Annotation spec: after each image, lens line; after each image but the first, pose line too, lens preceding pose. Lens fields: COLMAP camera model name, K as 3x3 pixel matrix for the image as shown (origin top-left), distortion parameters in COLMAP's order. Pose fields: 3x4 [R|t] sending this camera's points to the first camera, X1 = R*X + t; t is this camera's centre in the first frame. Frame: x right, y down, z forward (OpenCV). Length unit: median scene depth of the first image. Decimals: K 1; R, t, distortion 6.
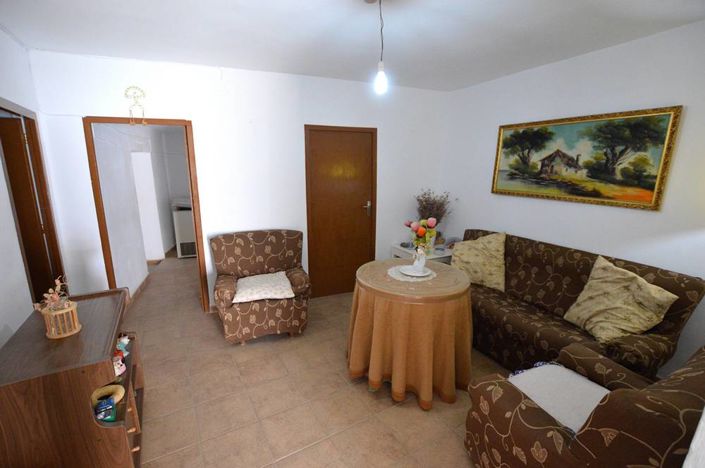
lens RADIAL K [[318.4, 0, 352.5], [0, 318.4, 234.0], [0, 0, 1]] dist [-0.021590, 0.000115]
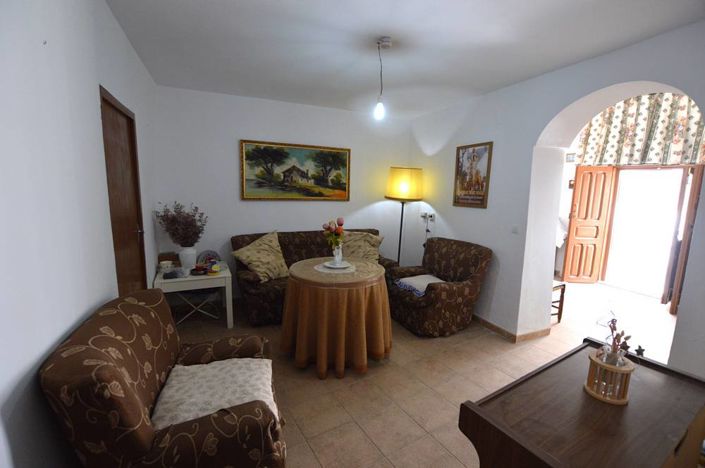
lens RADIAL K [[318.4, 0, 352.5], [0, 318.4, 234.0], [0, 0, 1]] dist [-0.021590, 0.000115]
pose [[-0.007662, -0.160197, 0.987055, -0.826072], [0.183699, 0.970060, 0.158864, -0.149756], [-0.982953, 0.182538, 0.021995, 0.779298]]
